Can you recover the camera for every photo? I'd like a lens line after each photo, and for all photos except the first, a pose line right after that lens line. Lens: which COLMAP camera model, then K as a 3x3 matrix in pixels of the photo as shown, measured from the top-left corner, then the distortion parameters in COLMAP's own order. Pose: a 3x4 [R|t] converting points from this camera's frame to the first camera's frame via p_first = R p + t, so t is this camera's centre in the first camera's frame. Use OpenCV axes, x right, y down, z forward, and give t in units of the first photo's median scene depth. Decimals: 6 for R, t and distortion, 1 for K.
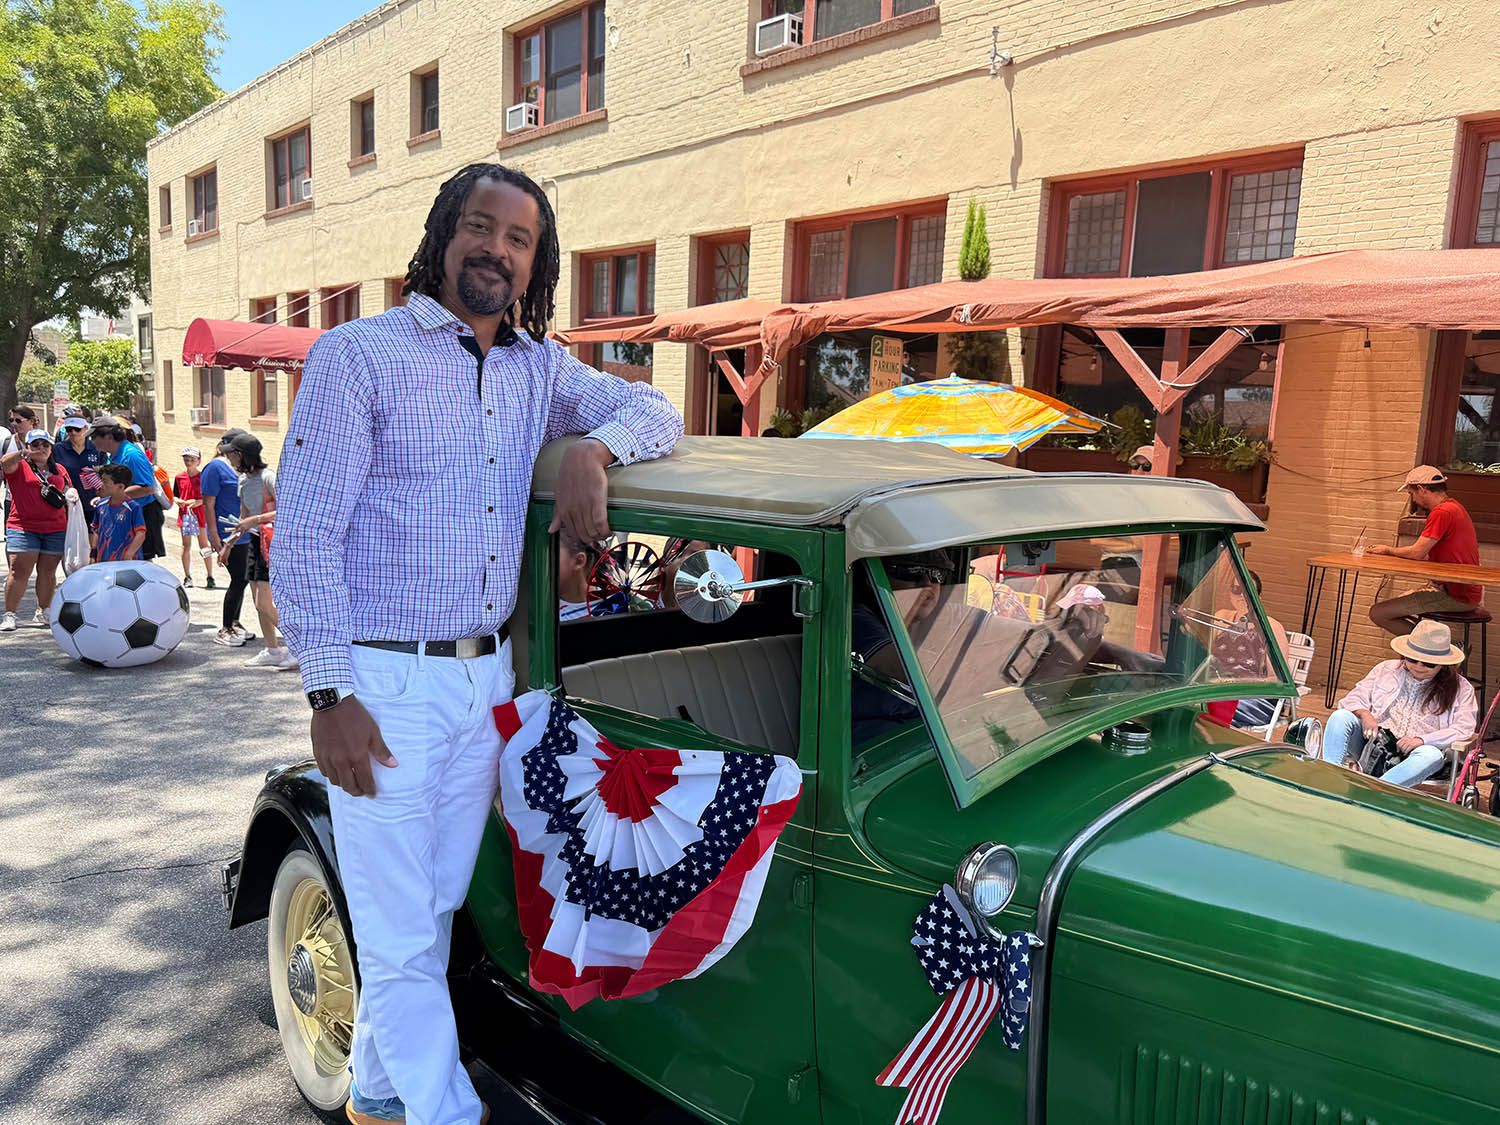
lens RADIAL K [[1082.4, 0, 750.0], [0, 1082.4, 562.5], [0, 0, 1]] dist [0.013490, -0.013724]
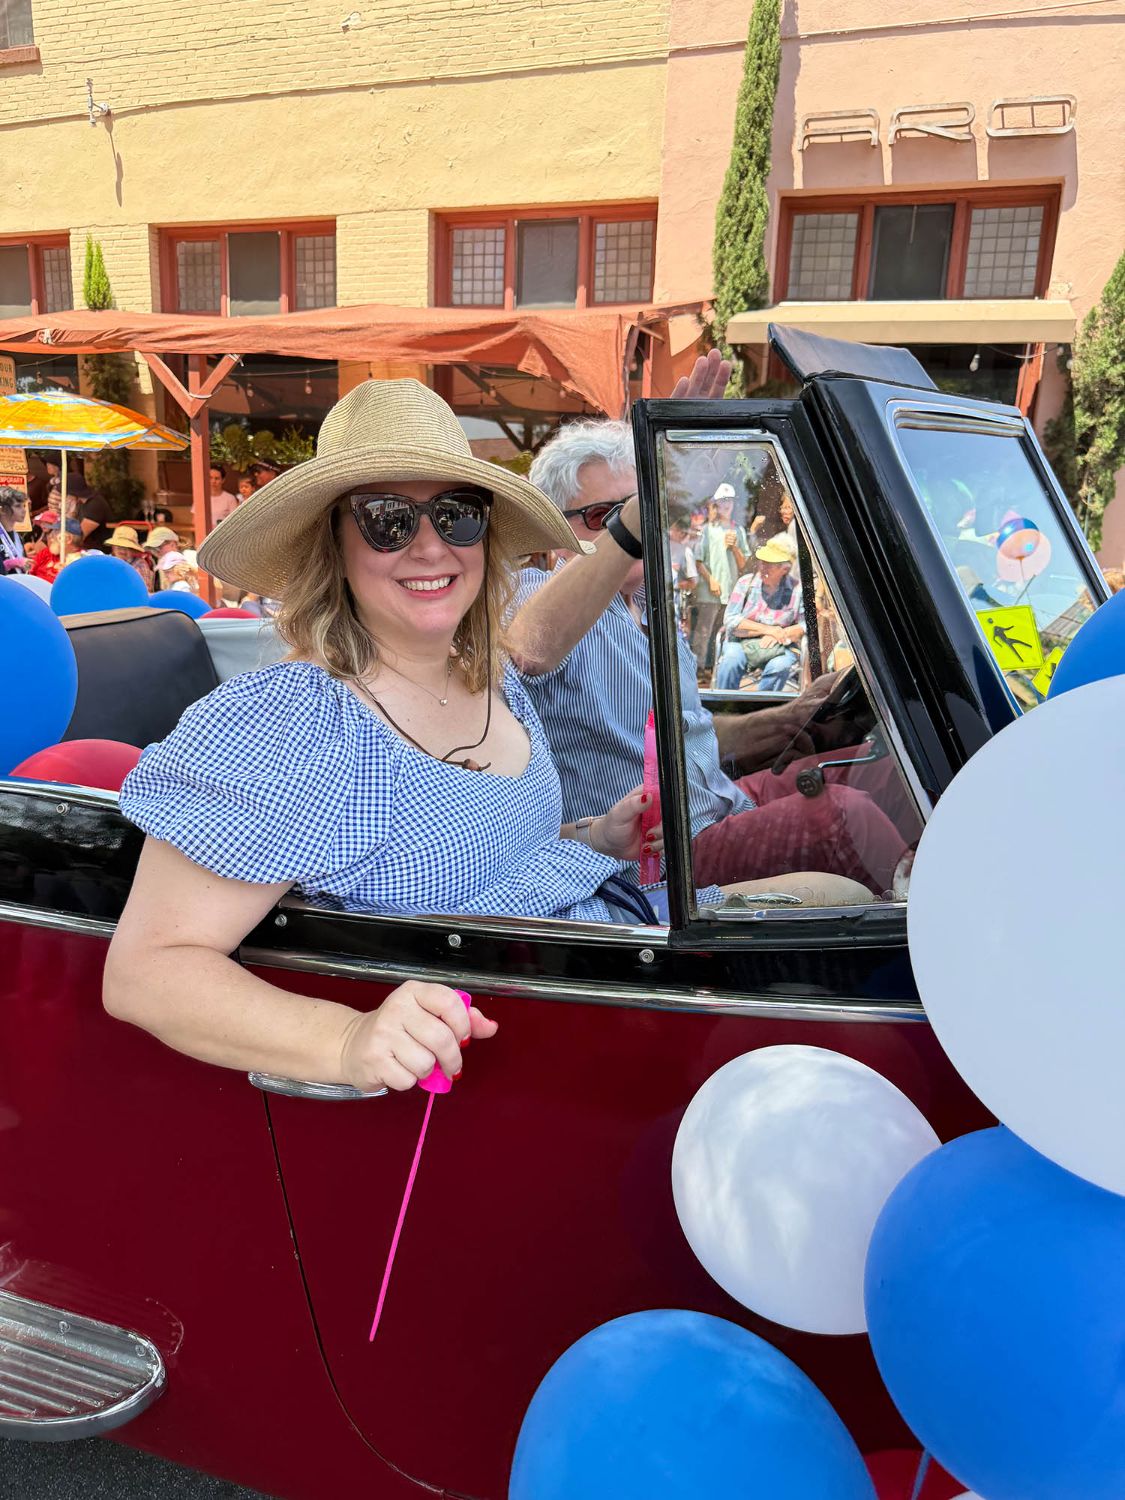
lens RADIAL K [[1058.5, 0, 554.5], [0, 1058.5, 733.0], [0, 0, 1]] dist [0.003024, -0.005750]
pose [[0.885818, -0.116516, 0.449167, 0.063176], [0.063931, 0.989376, 0.130568, 0.052646], [-0.459608, -0.086944, 0.883856, -0.198872]]
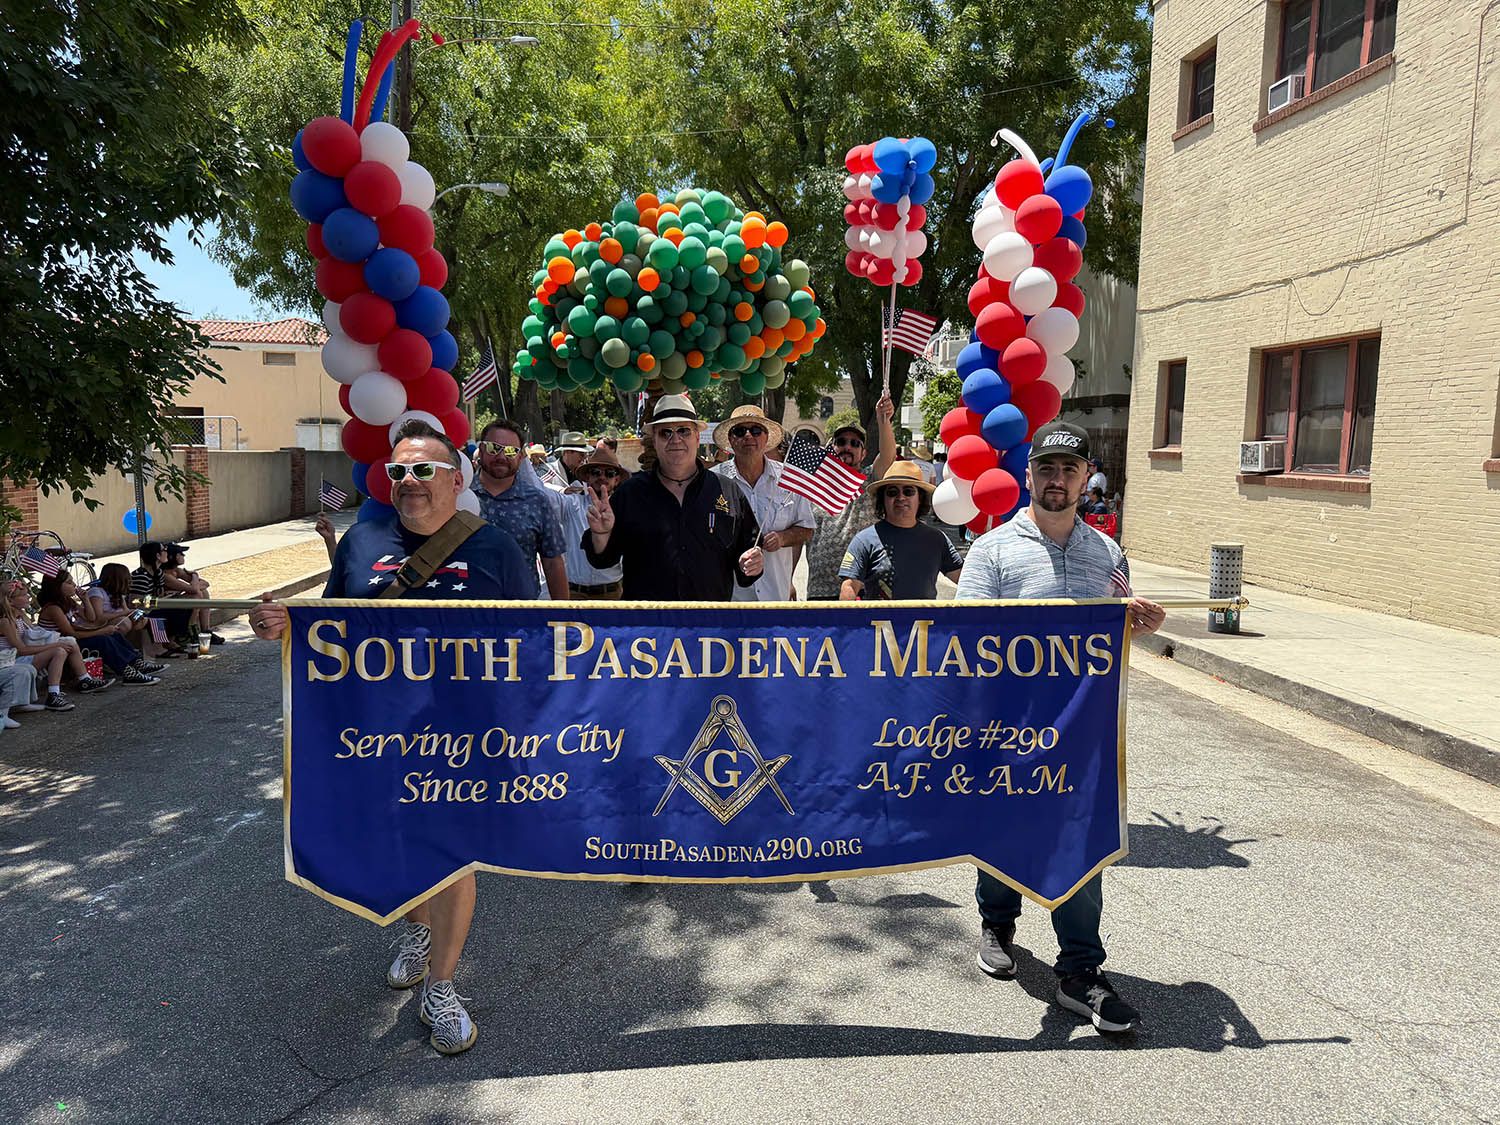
lens RADIAL K [[1058.5, 0, 740.4], [0, 1058.5, 564.4], [0, 0, 1]] dist [0.003024, -0.005750]
pose [[0.792882, 0.046910, -0.607567, -0.866624], [-0.063247, 0.997983, -0.005484, -0.141873], [0.606084, 0.042774, 0.794249, 0.982048]]
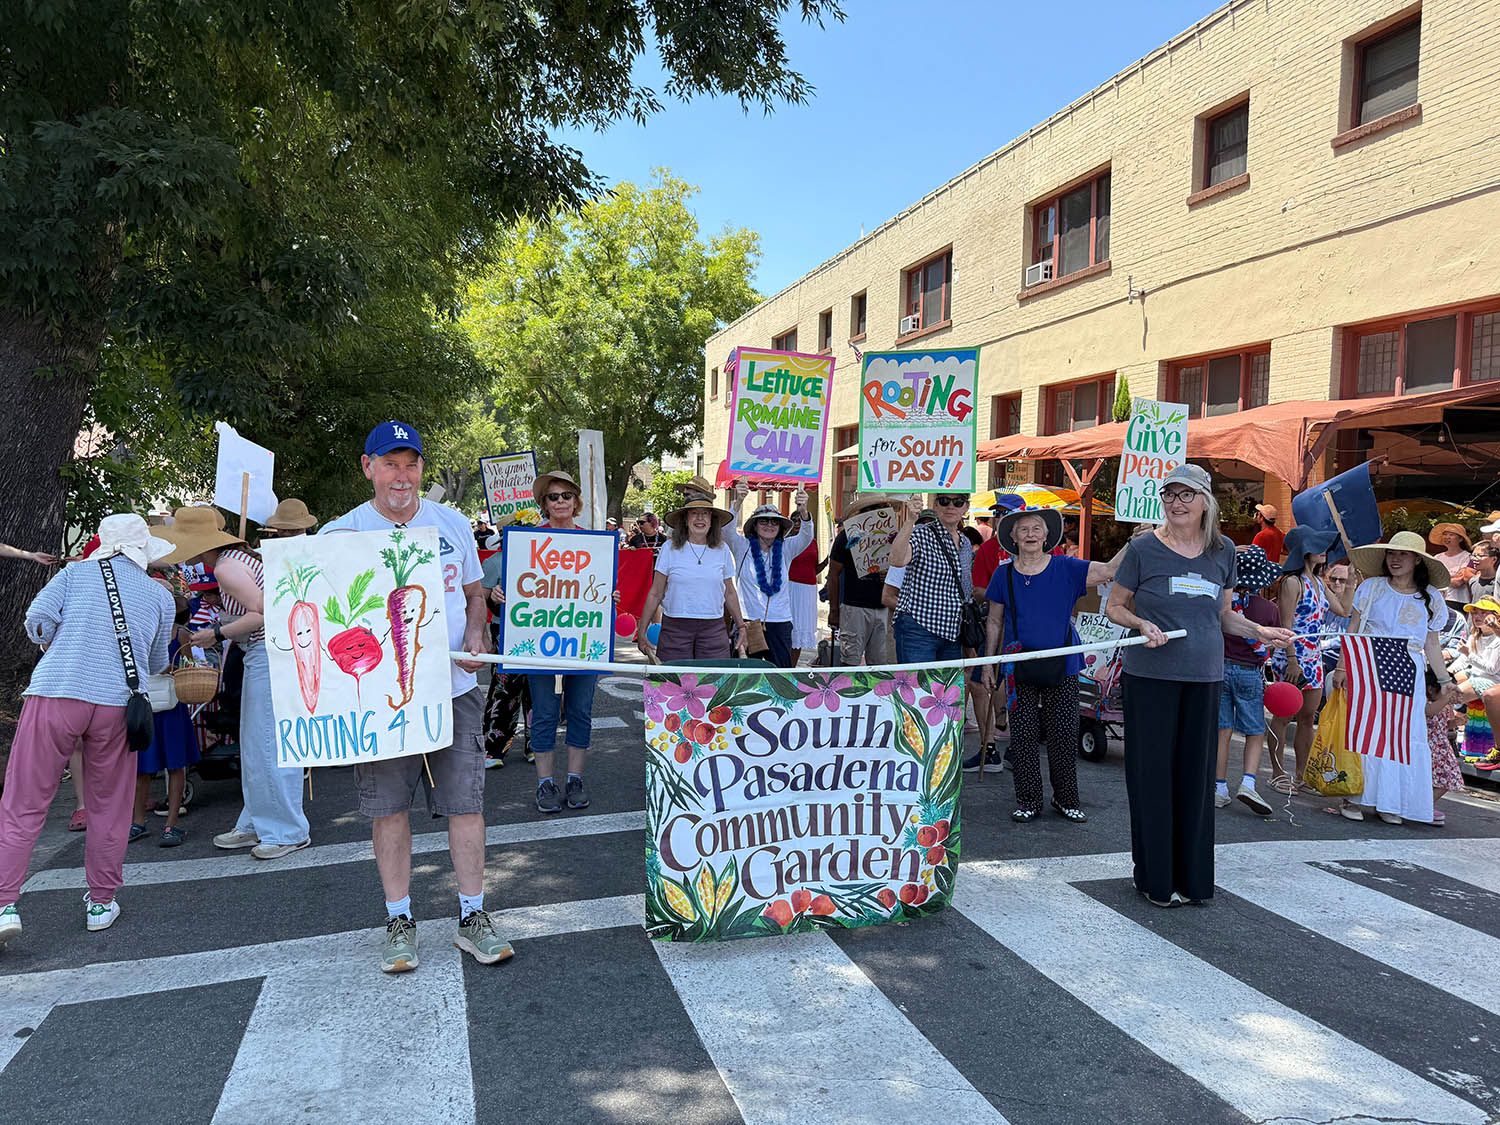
lens RADIAL K [[1068.8, 0, 724.1], [0, 1068.8, 581.2], [0, 0, 1]] dist [0.044964, -0.051823]
pose [[0.883875, 0.006985, -0.467671, 0.355494], [-0.045498, 0.996431, -0.071106, 0.103772], [0.465505, 0.084127, 0.881038, -0.580046]]
